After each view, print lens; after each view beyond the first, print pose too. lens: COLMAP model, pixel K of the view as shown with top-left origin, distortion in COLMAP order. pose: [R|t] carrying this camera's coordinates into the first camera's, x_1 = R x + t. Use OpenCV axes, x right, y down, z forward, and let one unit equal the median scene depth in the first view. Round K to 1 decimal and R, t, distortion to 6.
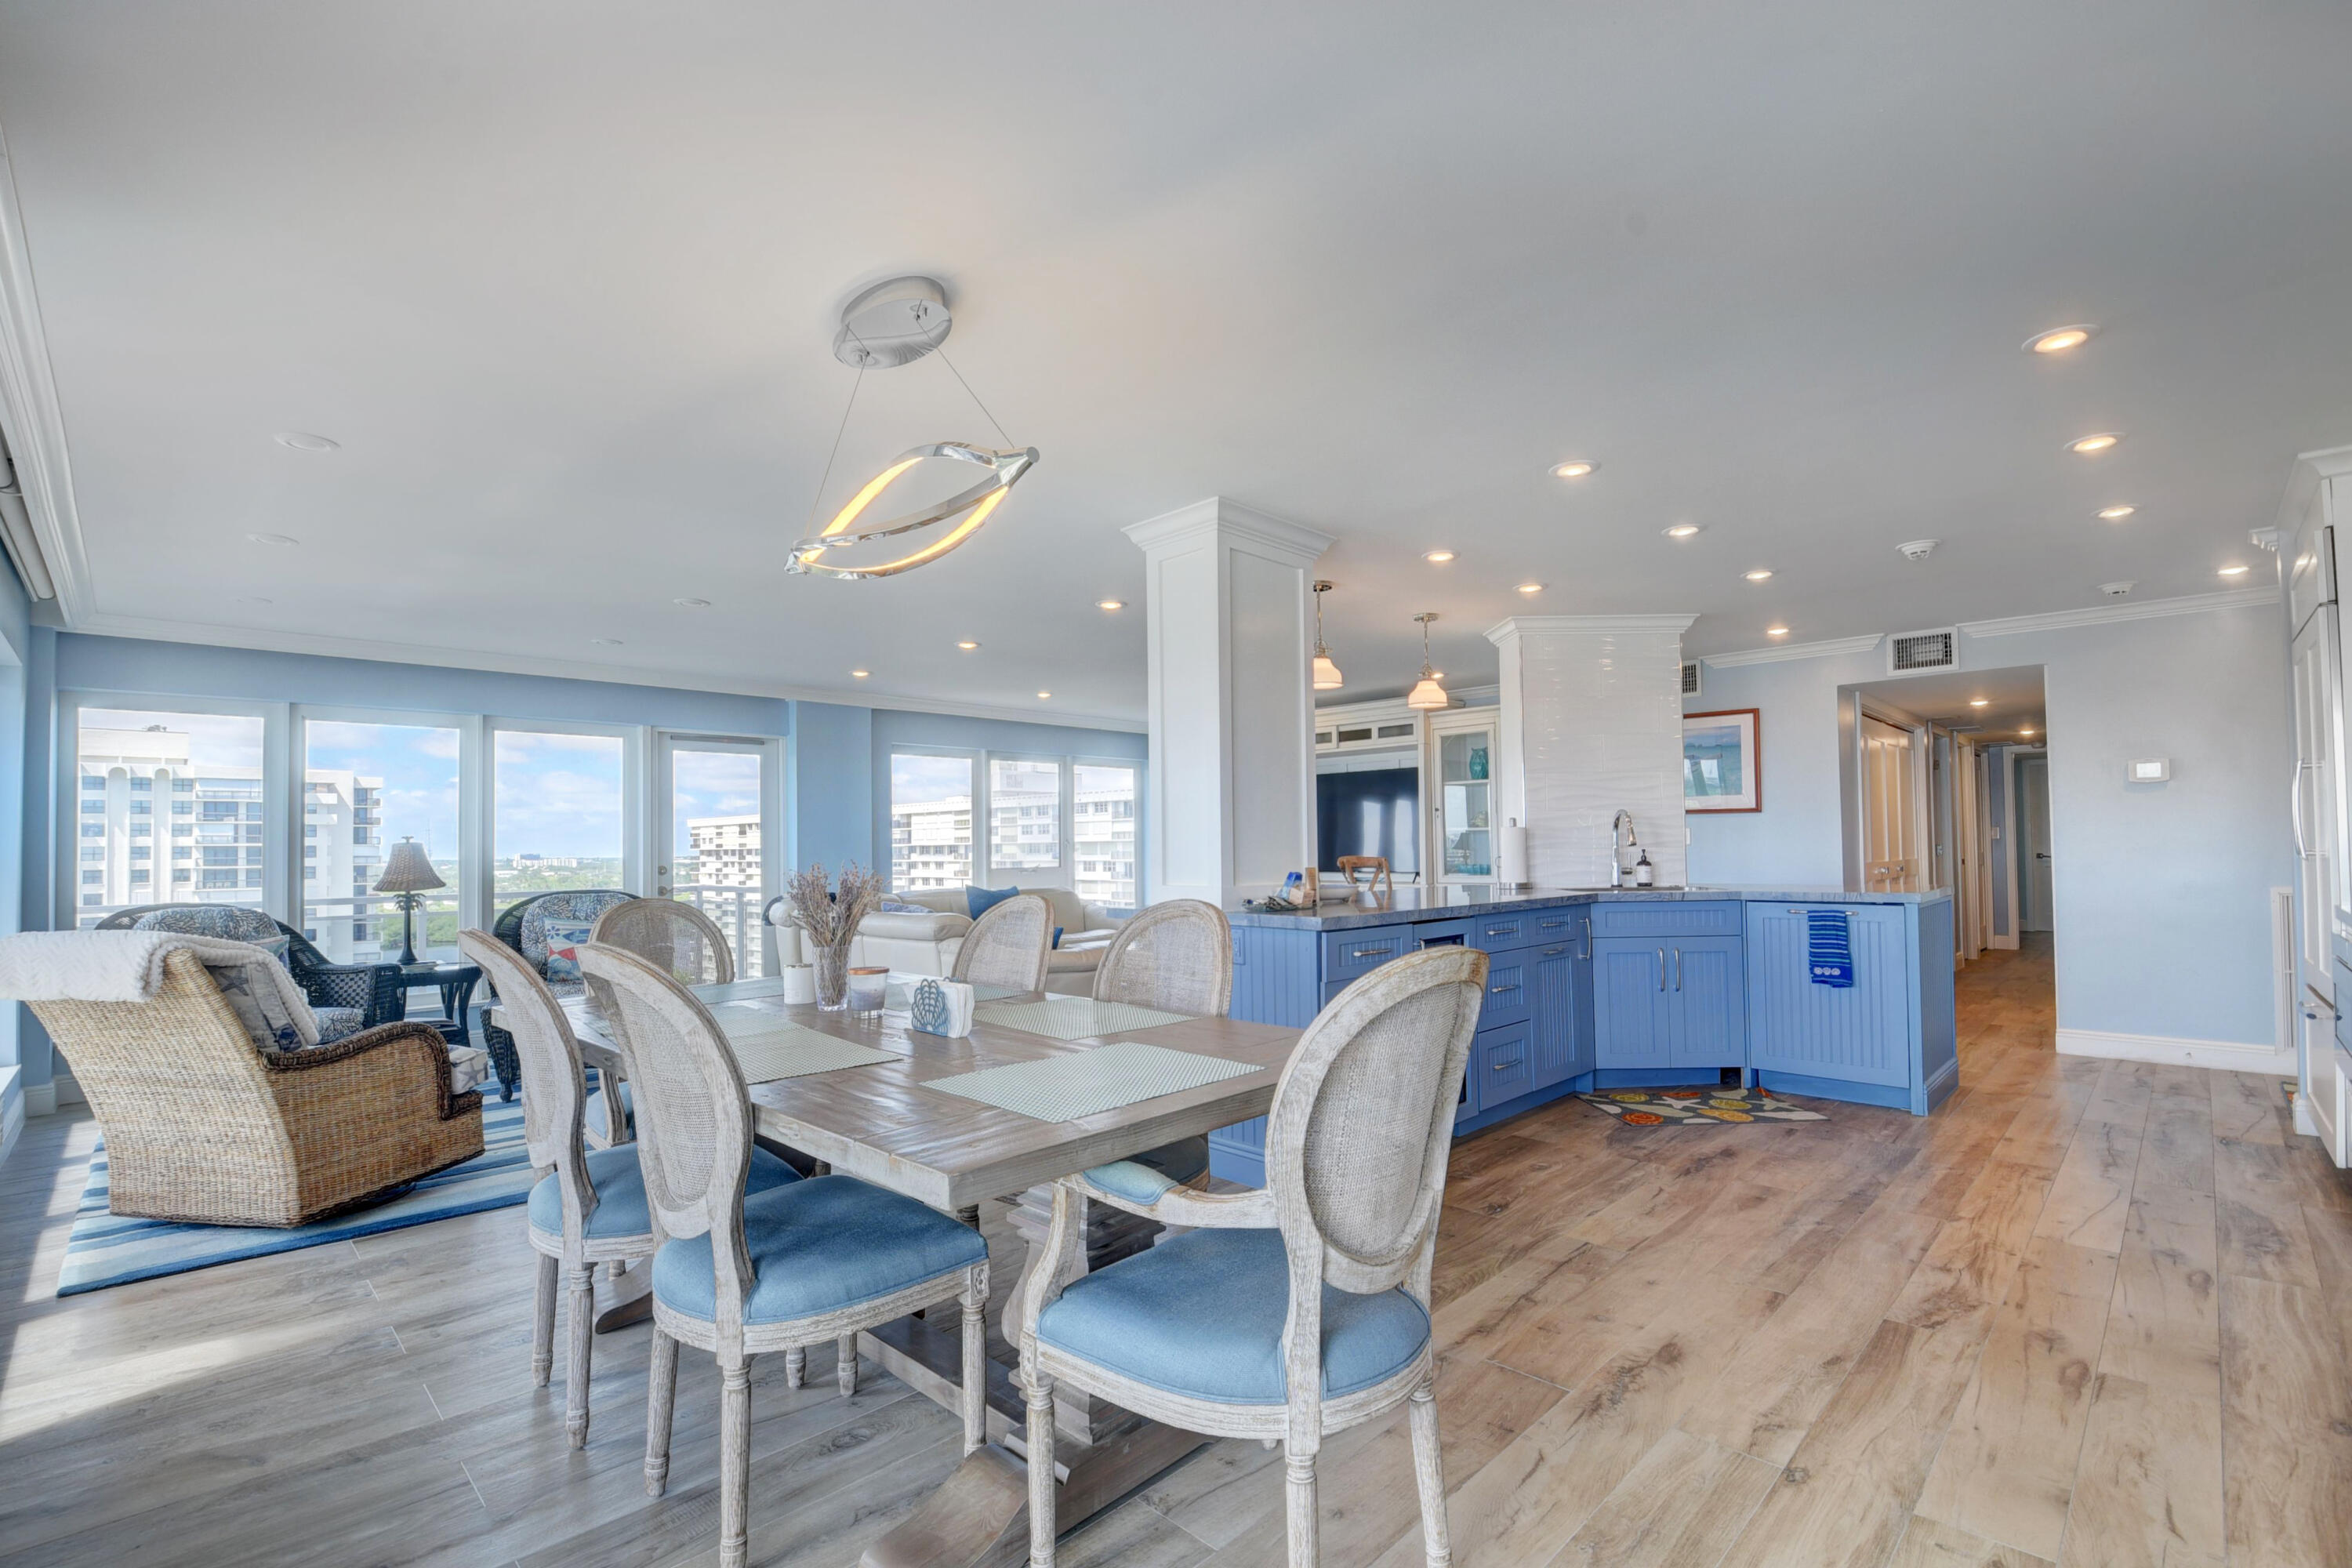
lens RADIAL K [[1034.2, 0, 1175.7], [0, 1034.2, 814.6], [0, 0, 1]] dist [-0.000117, -0.013615]
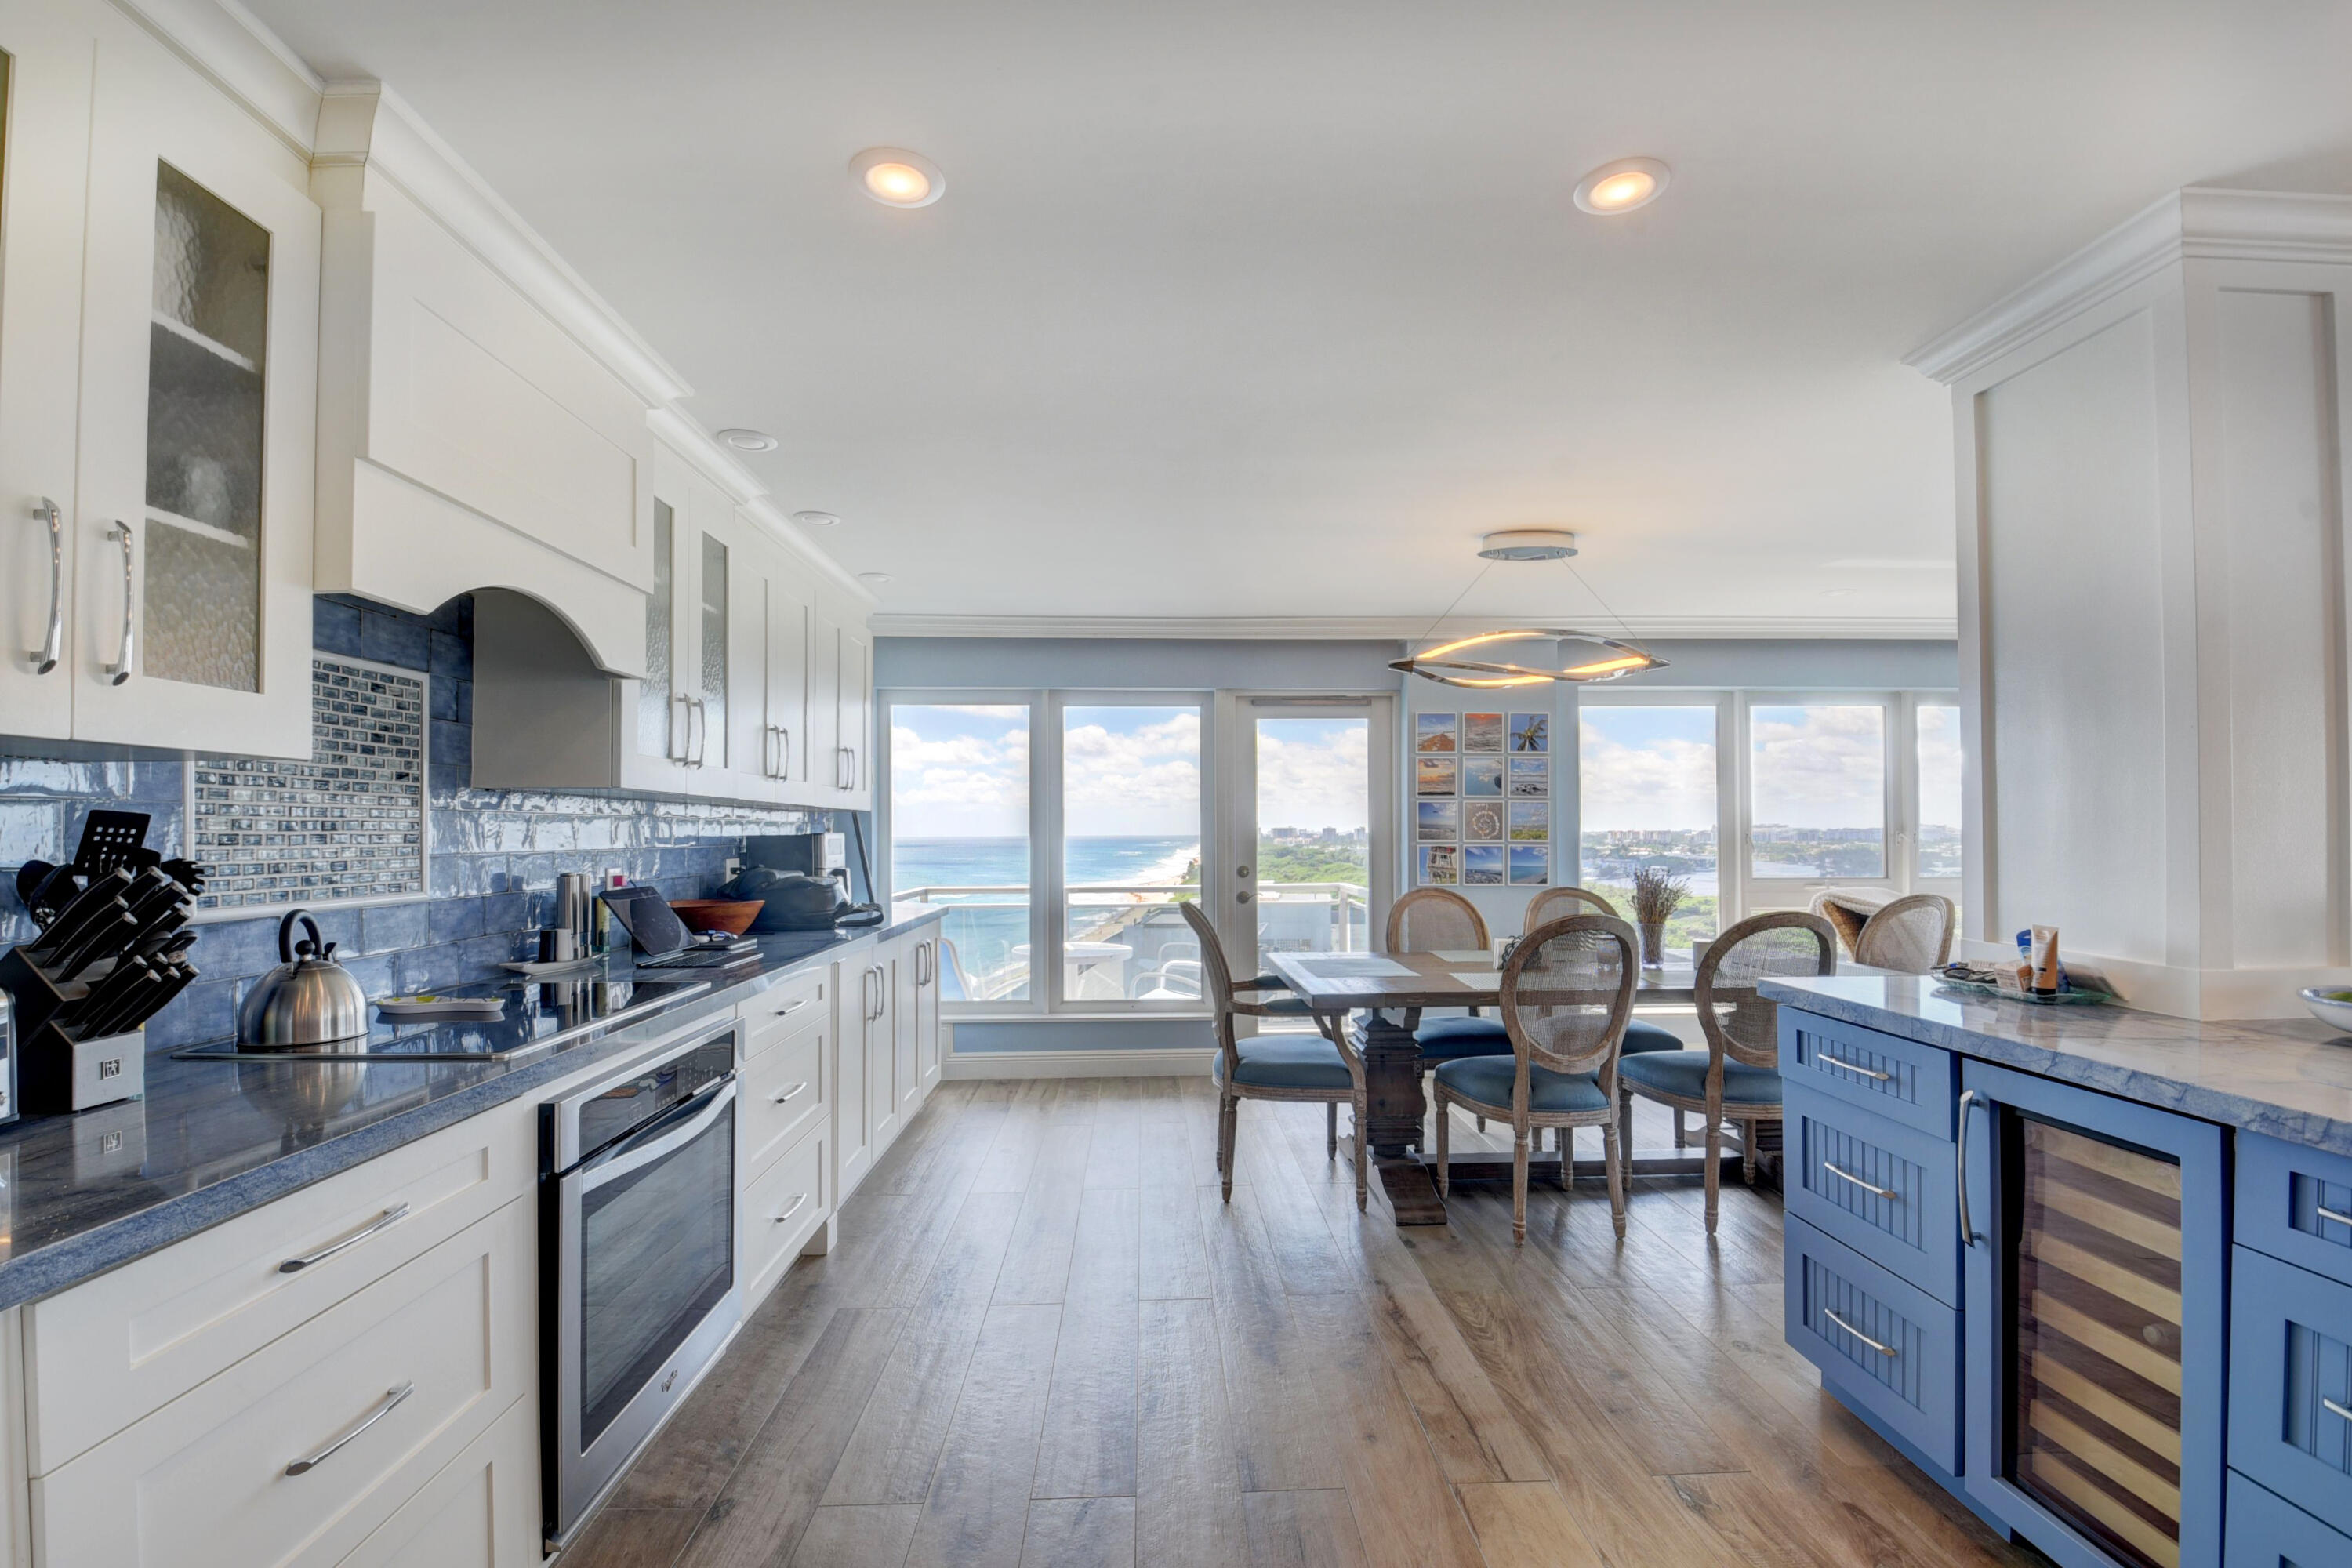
lens RADIAL K [[1034.2, 0, 1172.8], [0, 1034.2, 818.5], [0, 0, 1]] dist [-0.000117, -0.013615]
pose [[-0.687264, 0.007801, -0.726366, 0.530458], [0.036693, 0.999039, -0.023989, -0.005189], [0.725480, -0.043139, -0.686890, 0.678218]]
